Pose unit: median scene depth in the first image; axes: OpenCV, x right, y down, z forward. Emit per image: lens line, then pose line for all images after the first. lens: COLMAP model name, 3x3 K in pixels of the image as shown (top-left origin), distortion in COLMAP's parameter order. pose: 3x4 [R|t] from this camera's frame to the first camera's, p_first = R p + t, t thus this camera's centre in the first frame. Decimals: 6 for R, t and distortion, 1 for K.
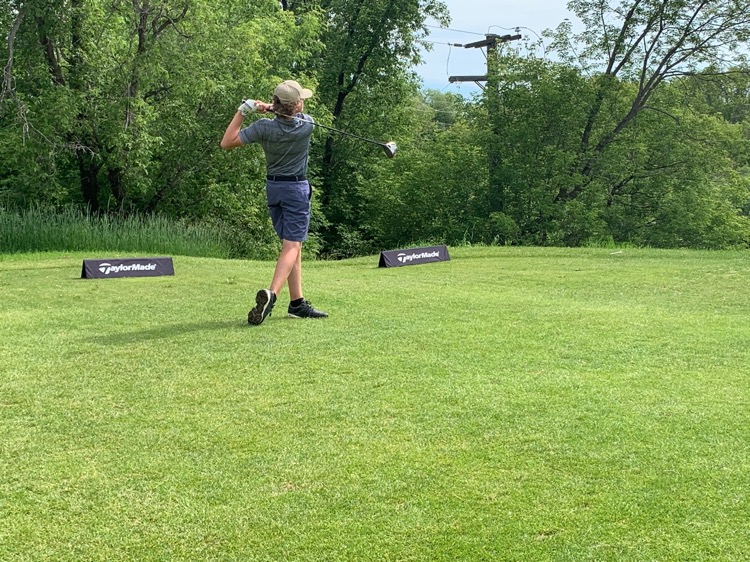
lens RADIAL K [[1129.2, 0, 369.4], [0, 1129.2, 283.8], [0, 0, 1]] dist [0.241257, -0.828135]
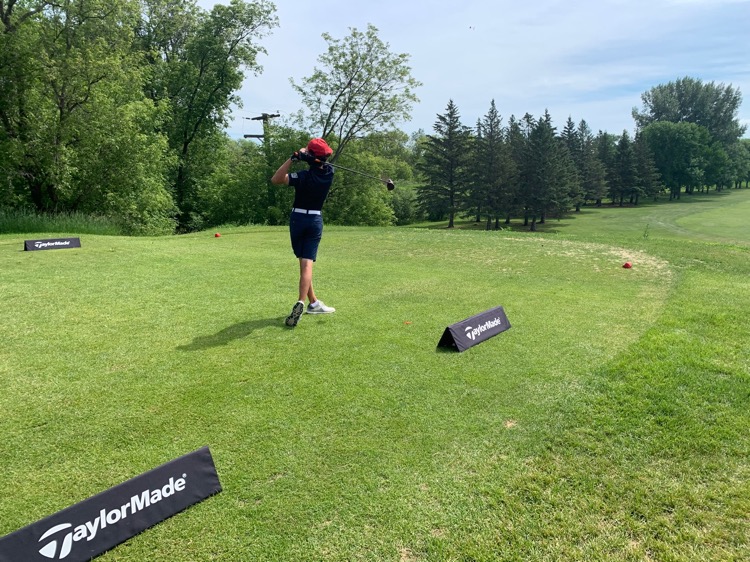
lens RADIAL K [[569.4, 0, 370.5], [0, 569.4, 280.1], [0, 0, 1]] dist [0.052974, -0.079603]
pose [[0.964724, -0.045806, 0.259248, 0.015824], [0.026809, 0.996721, 0.076345, -0.005517], [-0.261895, -0.066702, 0.962789, -0.008080]]
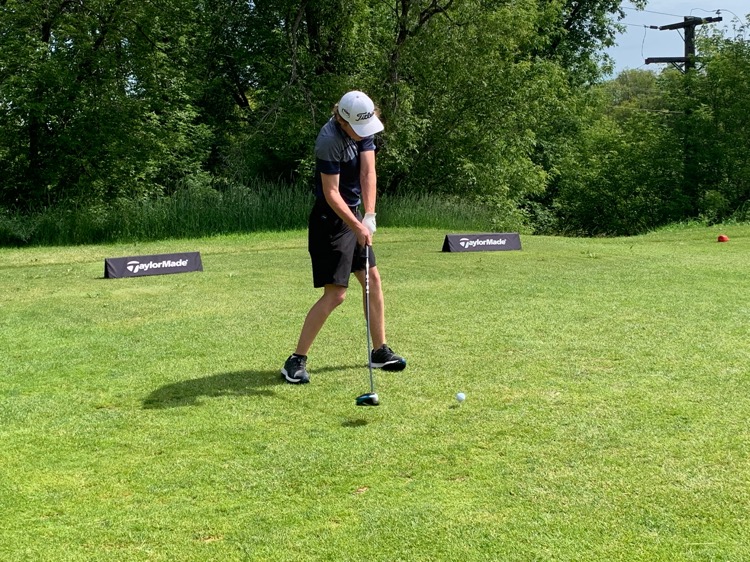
lens RADIAL K [[1102.8, 0, 375.0], [0, 1102.8, 281.0], [0, 0, 1]] dist [0.226568, -0.801462]
pose [[0.996578, 0.012178, -0.081754, -0.097211], [-0.010704, 0.999773, 0.018442, 0.001778], [0.081960, -0.017503, 0.996482, -0.024088]]
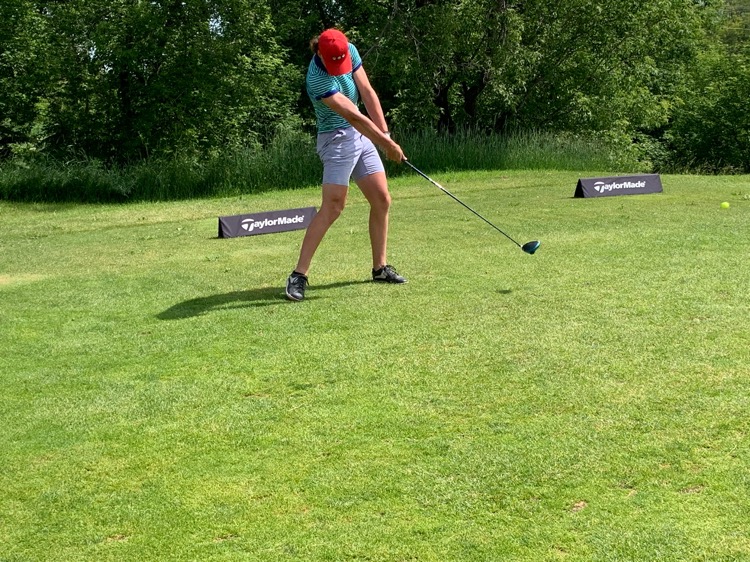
lens RADIAL K [[1129.2, 0, 369.4], [0, 1129.2, 283.8], [0, 0, 1]] dist [0.241257, -0.828135]
pose [[0.986822, -0.005090, -0.161730, -0.113645], [0.017199, 0.997142, 0.073561, -0.002521], [0.160893, -0.075374, 0.984090, -0.005193]]
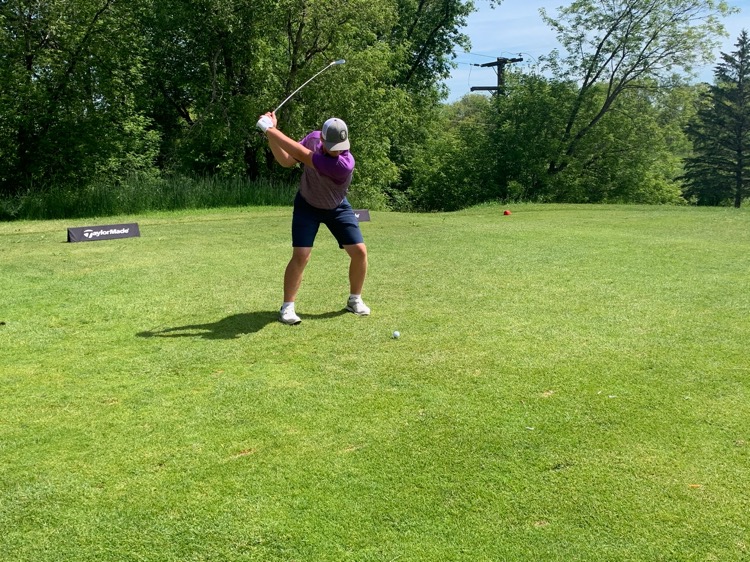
lens RADIAL K [[801.0, 0, 375.0], [0, 801.0, 281.0], [0, 0, 1]] dist [0.146894, -0.393445]
pose [[0.999772, 0.002201, 0.021226, -0.081674], [-0.003471, 0.998194, 0.059975, 0.003649], [-0.021055, -0.060035, 0.997974, -0.043334]]
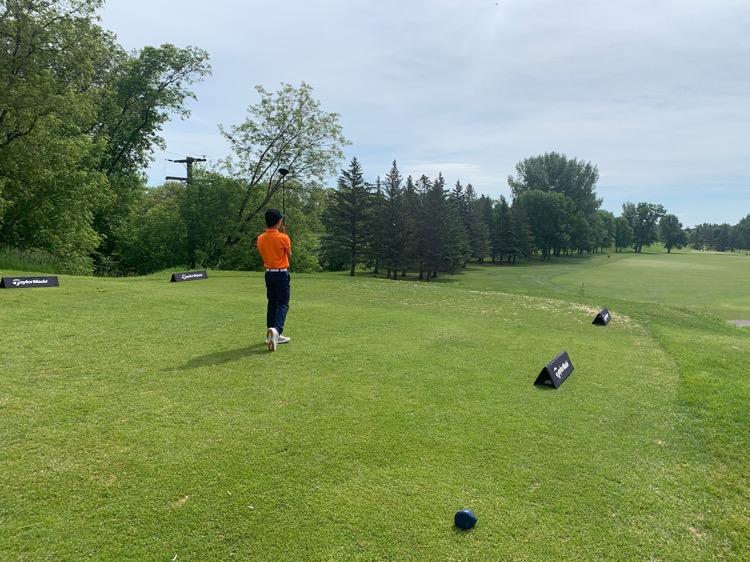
lens RADIAL K [[569.4, 0, 370.5], [0, 569.4, 280.1], [0, 0, 1]] dist [0.052974, -0.079603]
pose [[0.891351, 0.011362, 0.453172, -0.062914], [-0.008715, 0.999931, -0.007929, -0.006188], [-0.453230, 0.003118, 0.891388, -0.002016]]
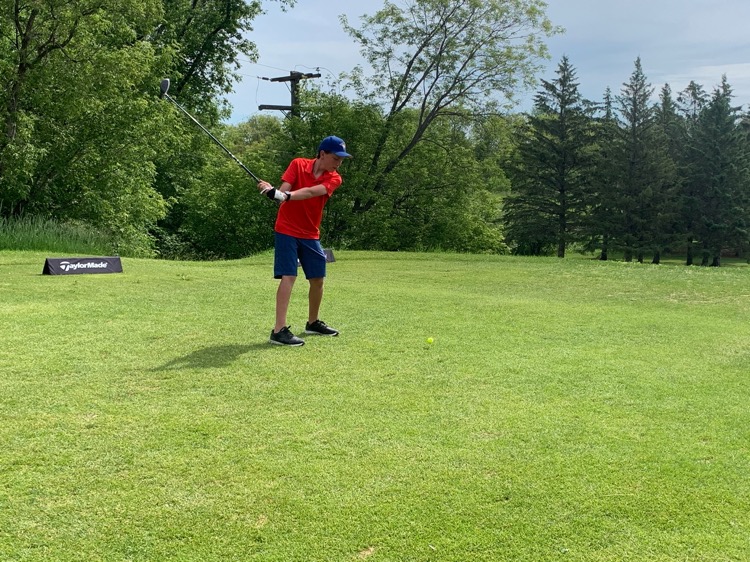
lens RADIAL K [[970.1, 0, 362.6], [0, 970.1, 277.6], [0, 0, 1]] dist [0.247580, -0.791141]
pose [[0.970672, 0.006513, 0.240319, -0.075886], [-0.005822, 0.999977, -0.003584, -0.000065], [-0.240337, 0.002080, 0.970687, -0.011566]]
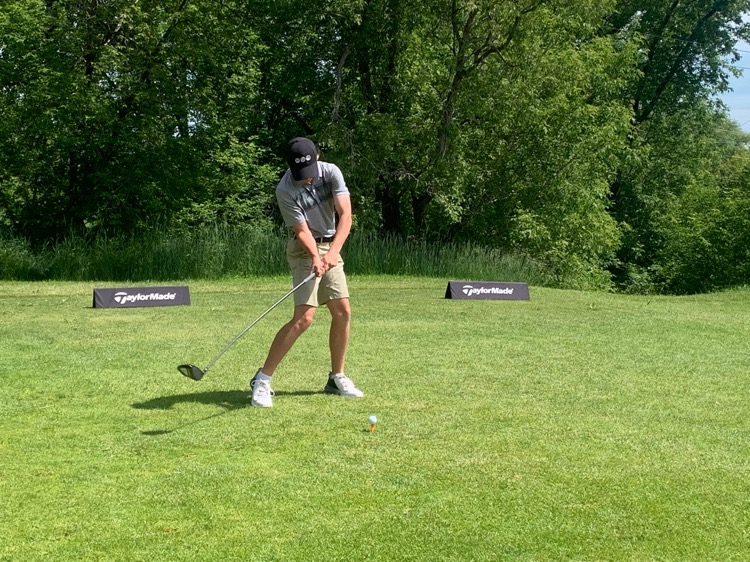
lens RADIAL K [[1303.5, 0, 372.8], [0, 1303.5, 267.0], [0, 0, 1]] dist [0.228896, -0.820778]
pose [[0.982784, 0.043567, -0.179551, -0.043342], [-0.052656, 0.997545, -0.046170, 0.010689], [0.177098, 0.054830, 0.982665, -0.083551]]
